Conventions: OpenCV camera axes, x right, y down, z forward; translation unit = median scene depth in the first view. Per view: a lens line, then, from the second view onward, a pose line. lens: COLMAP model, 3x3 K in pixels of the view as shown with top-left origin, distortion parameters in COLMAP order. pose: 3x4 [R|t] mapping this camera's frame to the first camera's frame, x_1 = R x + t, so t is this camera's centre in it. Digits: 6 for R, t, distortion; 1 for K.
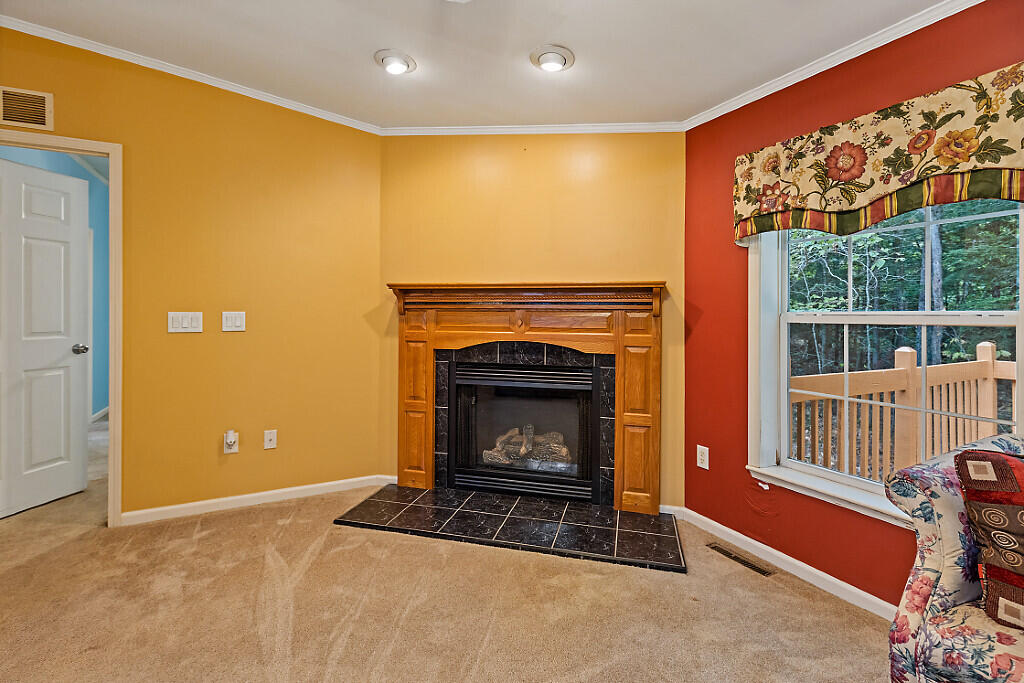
lens RADIAL K [[468.8, 0, 508.5], [0, 468.8, 311.7], [0, 0, 1]] dist [0.000339, -0.000261]
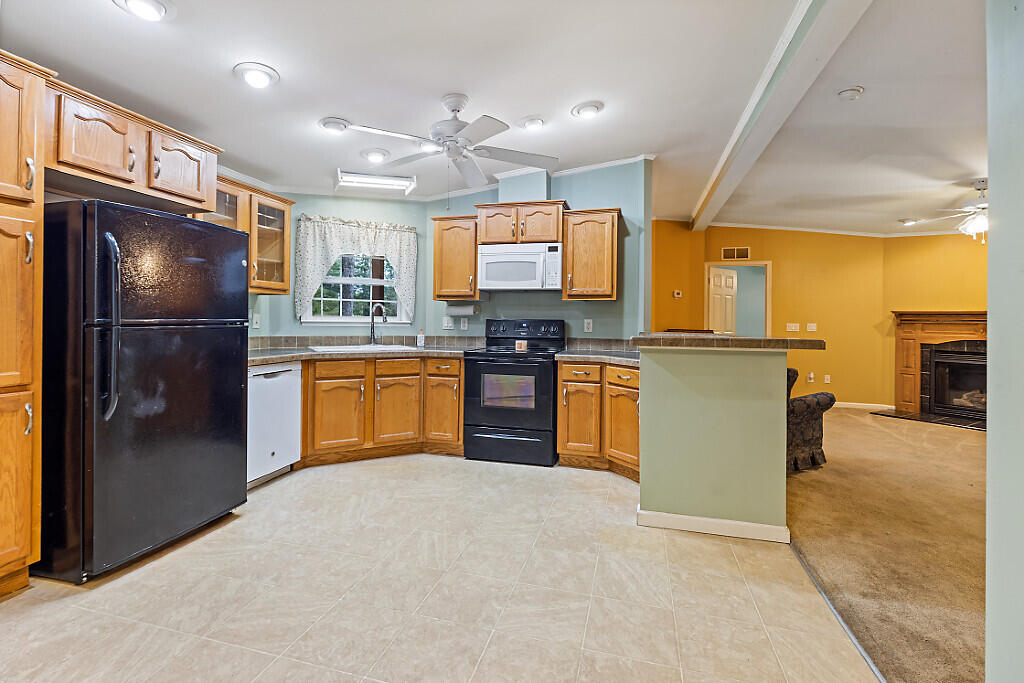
lens RADIAL K [[465.2, 0, 509.4], [0, 465.2, 316.0], [0, 0, 1]] dist [-0.001019, -0.000449]
pose [[0.733427, 0.000811, -0.679768, -0.106969], [-0.010996, 0.999883, -0.010671, 0.004499], [0.679679, 0.015301, 0.733350, -1.825367]]
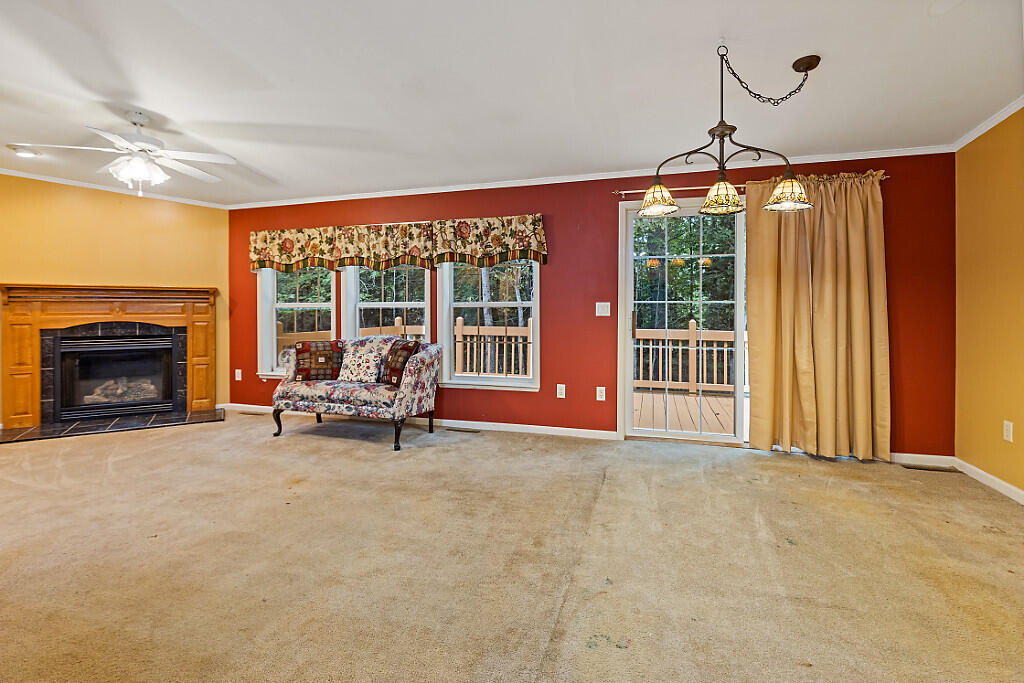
lens RADIAL K [[470.5, 0, 506.5], [0, 470.5, 309.1], [0, 0, 1]] dist [-0.000243, -0.000318]
pose [[0.700568, -0.010384, 0.713510, -0.203640], [0.001746, 0.999916, 0.012838, 0.002526], [-0.713584, -0.007748, 0.700527, -1.153958]]
